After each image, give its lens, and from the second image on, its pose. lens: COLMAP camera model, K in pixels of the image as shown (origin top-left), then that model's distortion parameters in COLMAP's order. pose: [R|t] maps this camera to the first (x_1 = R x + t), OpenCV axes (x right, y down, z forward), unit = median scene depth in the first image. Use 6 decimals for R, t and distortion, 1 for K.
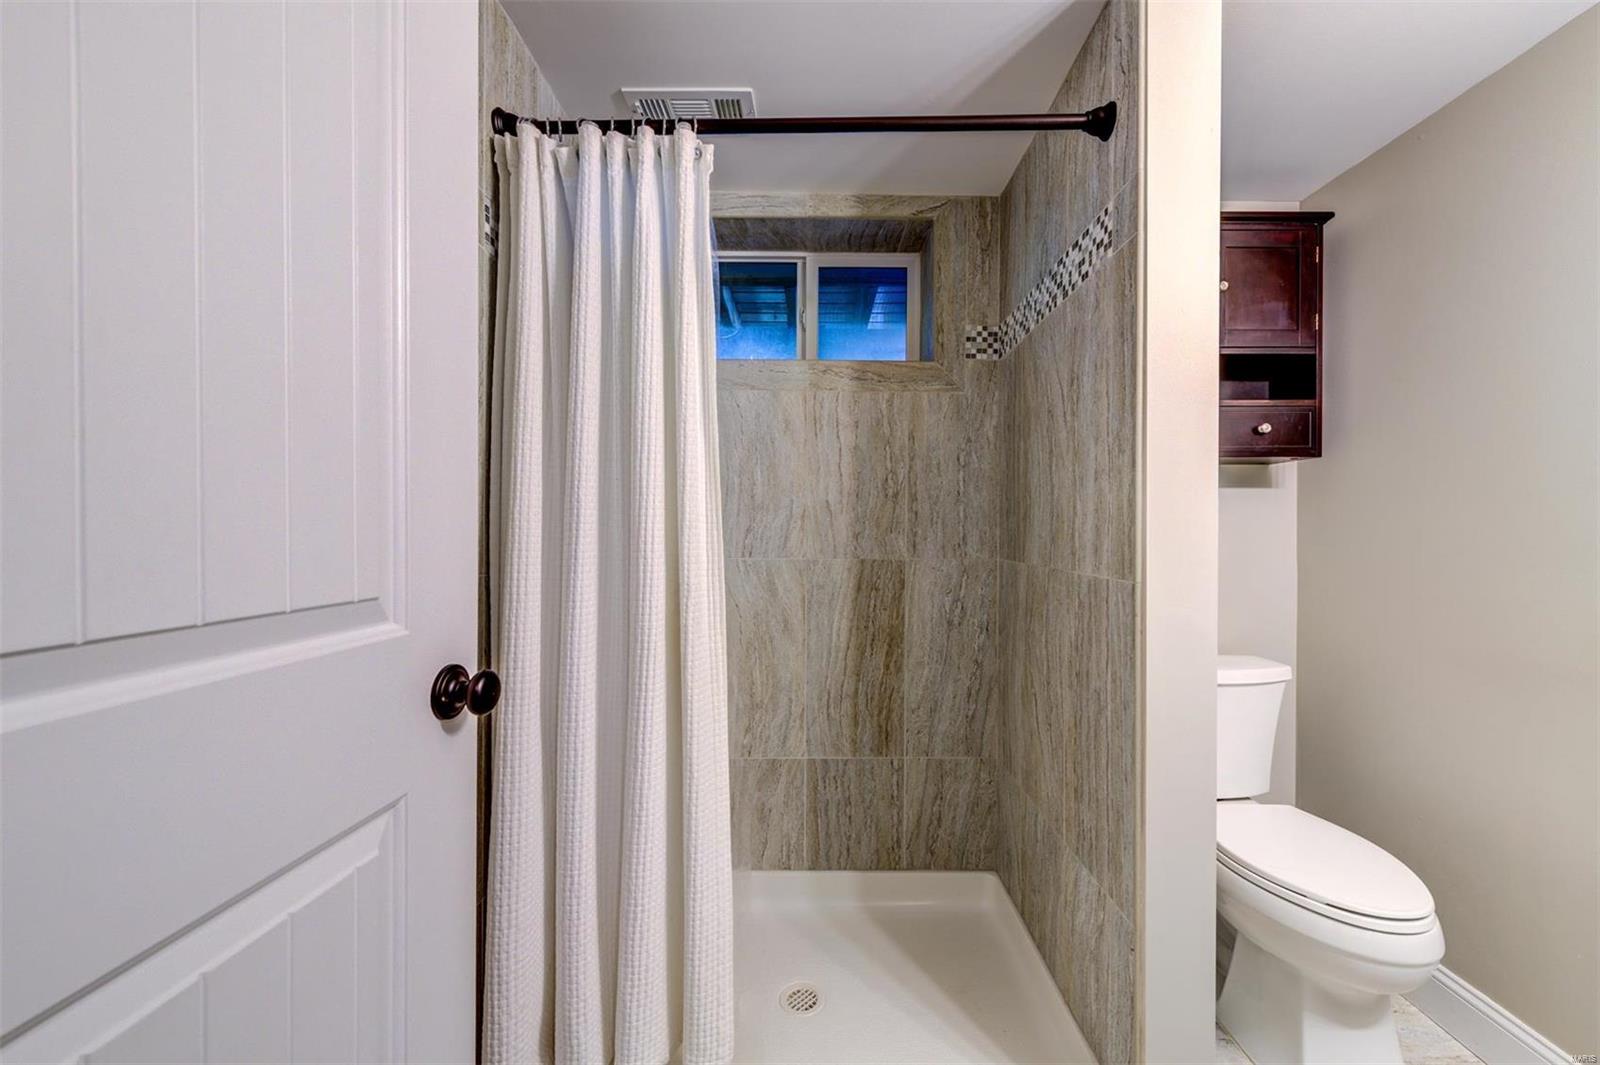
lens RADIAL K [[679.6, 0, 800.3], [0, 679.6, 524.2], [0, 0, 1]] dist [0.018278, 0.000211]
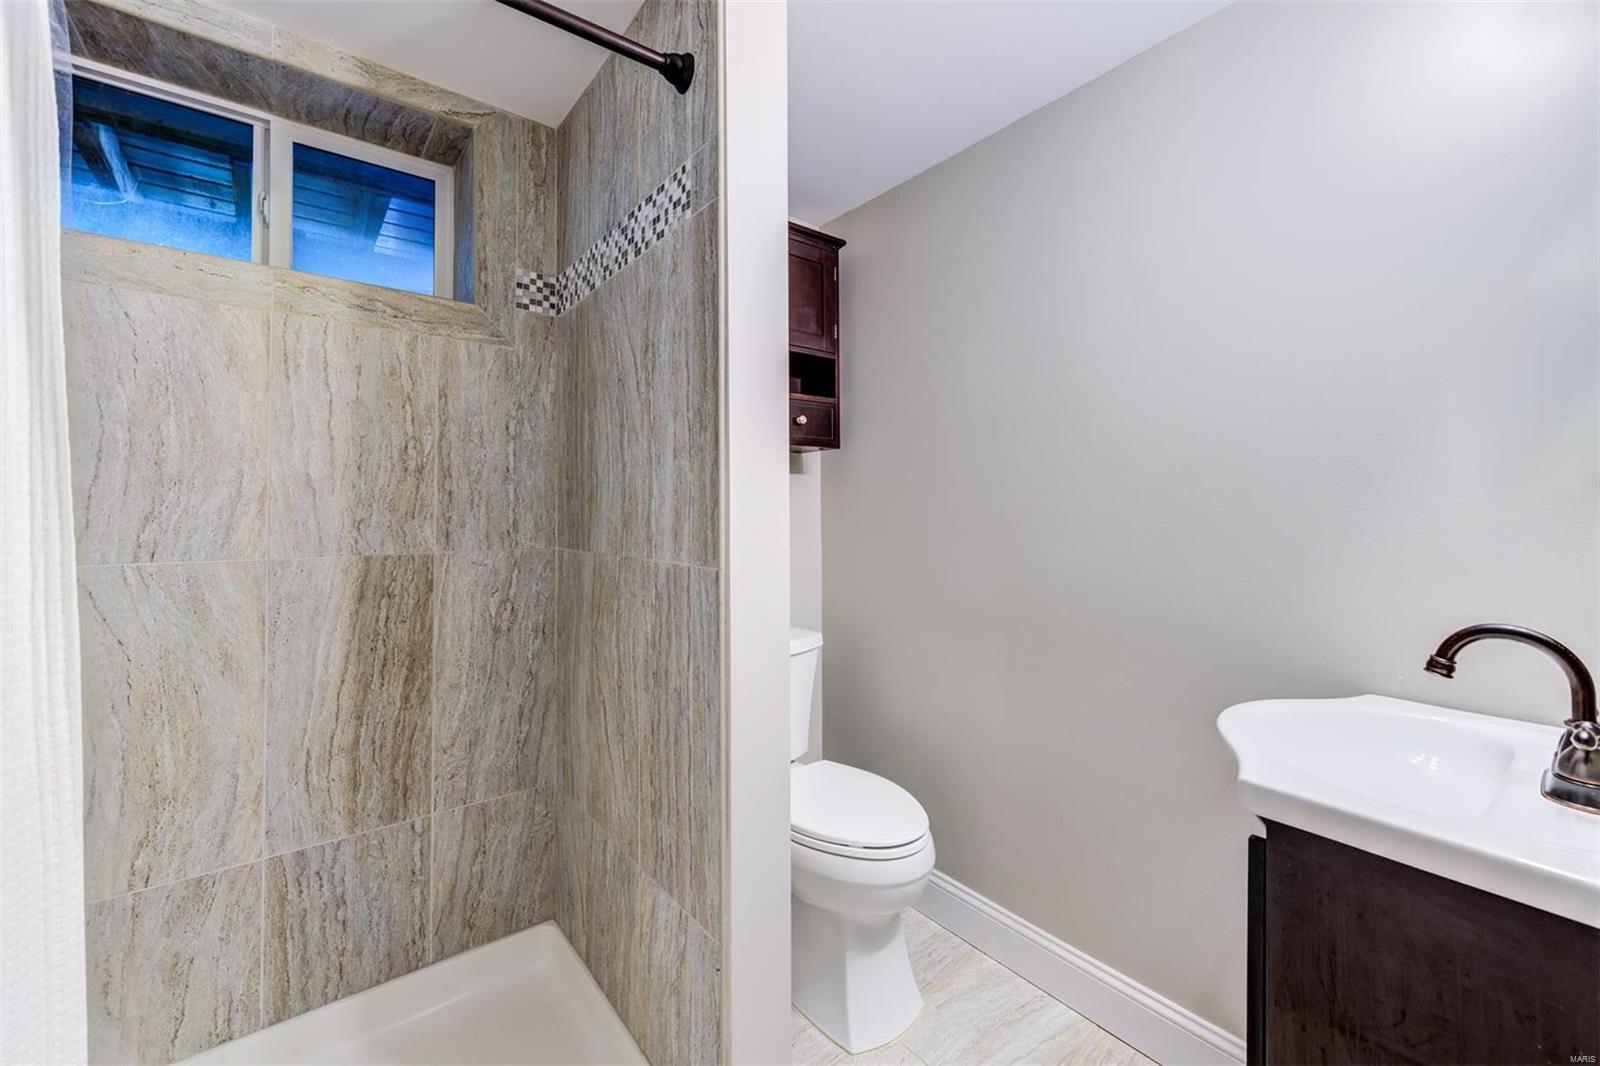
lens RADIAL K [[659.1, 0, 795.0], [0, 659.1, 501.4], [0, 0, 1]] dist [0.006702, -0.002013]
pose [[0.779420, 0.004804, 0.626483, 0.005337], [0.002809, 0.999934, -0.011163, 0.002851], [-0.626495, 0.010460, 0.779355, 0.174533]]
